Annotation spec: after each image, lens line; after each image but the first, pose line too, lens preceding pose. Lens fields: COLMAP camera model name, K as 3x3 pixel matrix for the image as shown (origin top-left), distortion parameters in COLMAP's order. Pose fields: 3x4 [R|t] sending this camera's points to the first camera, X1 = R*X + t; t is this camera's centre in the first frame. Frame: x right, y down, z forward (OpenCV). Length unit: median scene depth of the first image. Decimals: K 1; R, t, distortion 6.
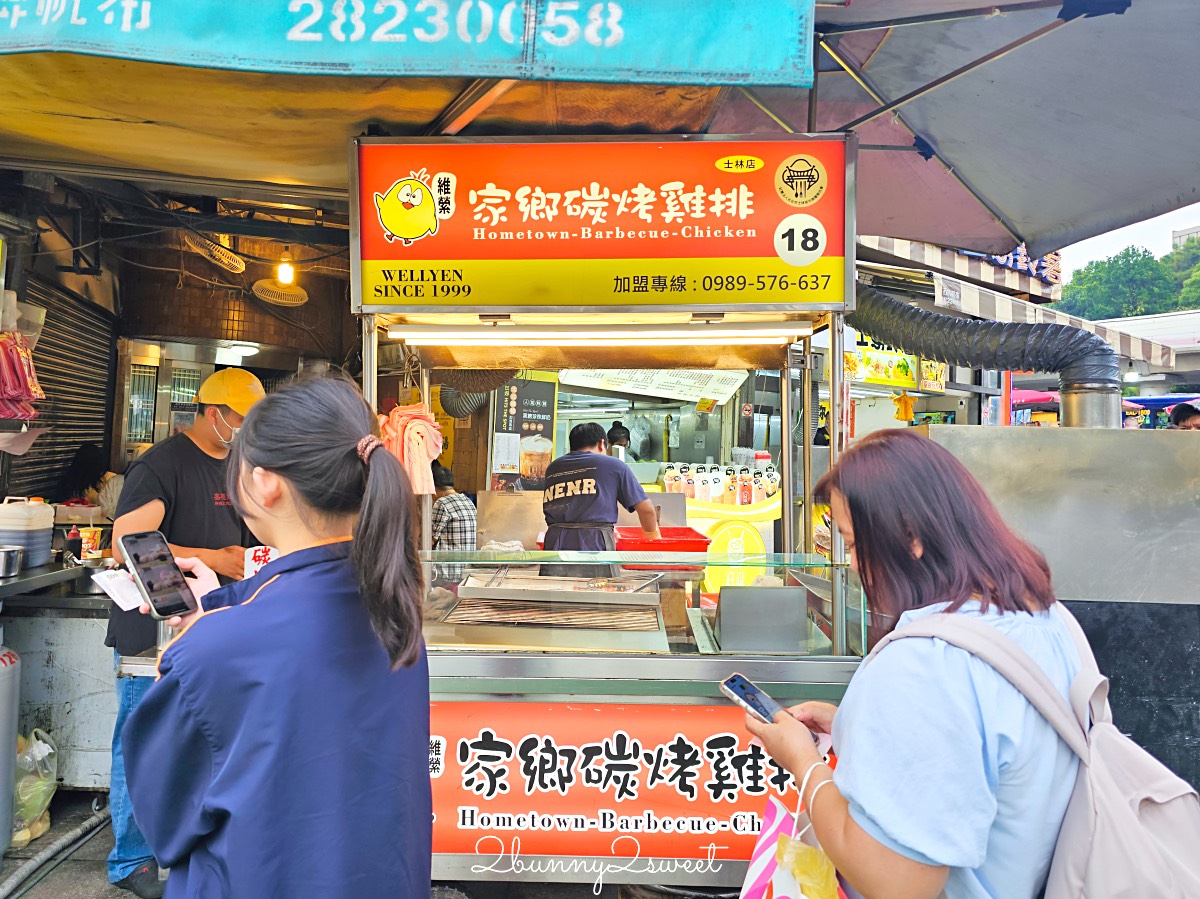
lens RADIAL K [[823.4, 0, 575.5], [0, 823.4, 433.6], [0, 0, 1]] dist [0.047618, -0.040474]
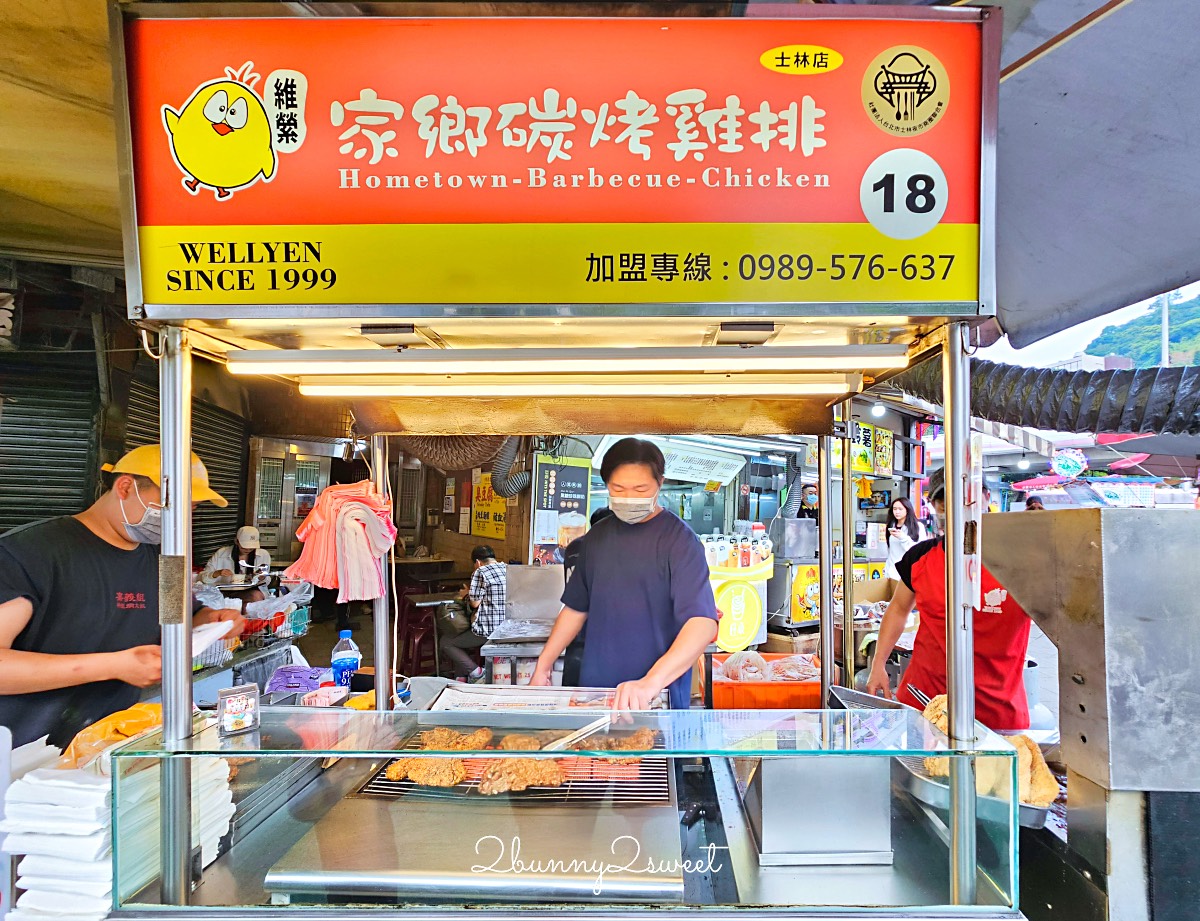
lens RADIAL K [[537.9, 0, 645.1], [0, 537.9, 503.8], [0, 0, 1]] dist [-0.005680, 0.001673]
pose [[0.999093, -0.005759, 0.042200, 0.070330], [0.005988, 0.999968, -0.005289, -0.014215], [-0.042168, 0.005537, 0.999095, 0.621471]]
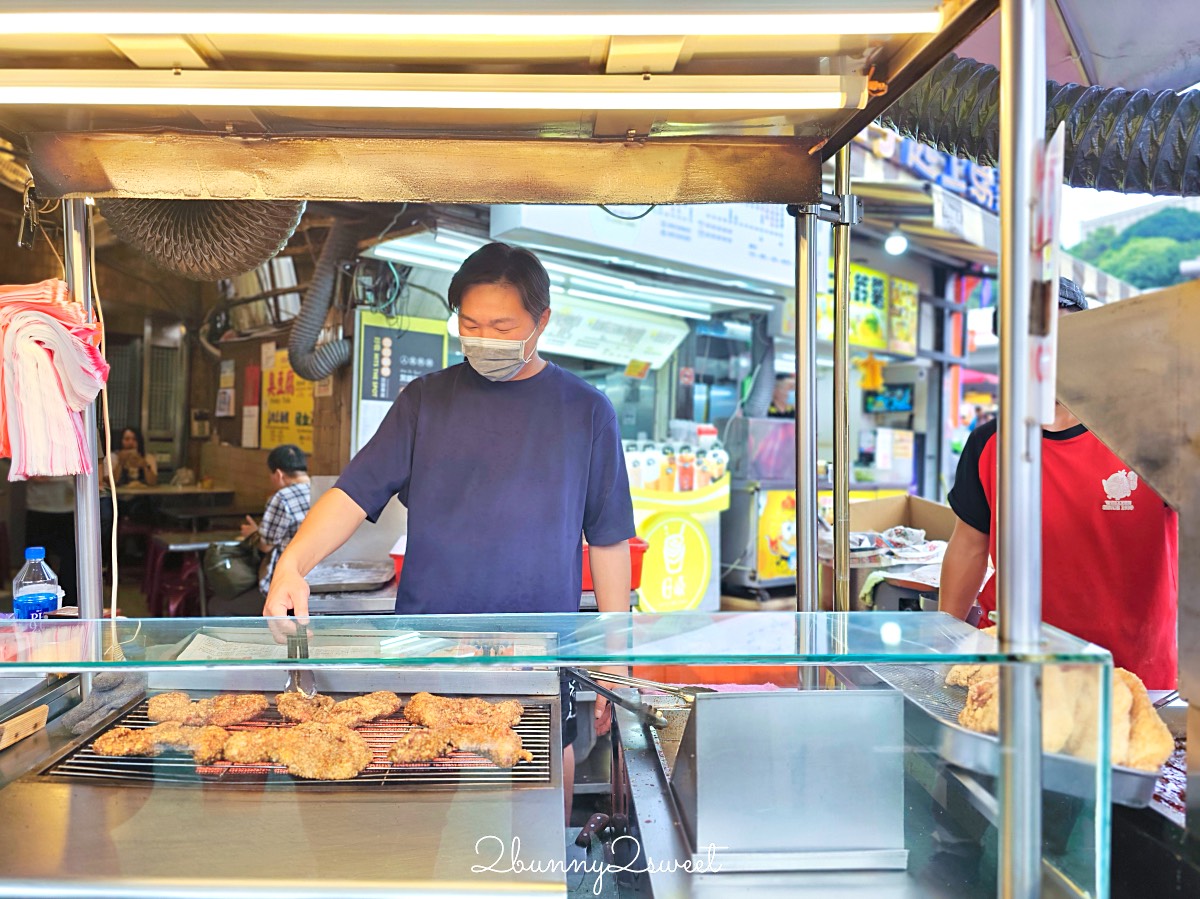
lens RADIAL K [[823.4, 0, 554.8], [0, 823.4, 444.9], [0, 0, 1]] dist [0.047618, -0.040474]
pose [[0.997999, -0.007524, 0.062777, 0.087804], [0.005870, 0.999632, 0.026500, 0.059556], [-0.062954, -0.026079, 0.997676, 0.649875]]
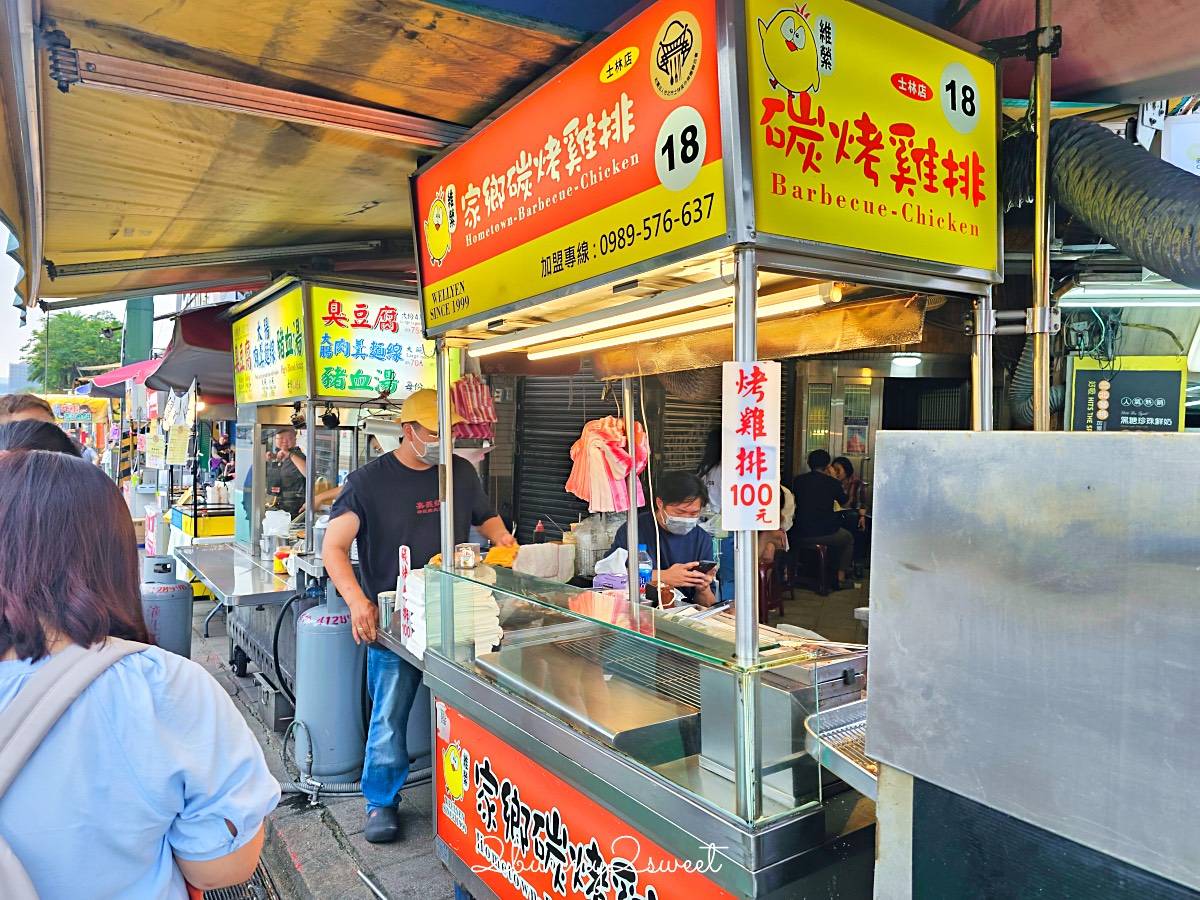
lens RADIAL K [[823.4, 0, 614.8], [0, 823.4, 467.1], [0, 0, 1]] dist [0.047618, -0.040474]
pose [[0.595267, 0.015977, -0.803369, 0.752873], [0.005750, 0.999692, 0.024142, -0.002005], [0.803508, -0.018990, 0.594991, 0.561792]]
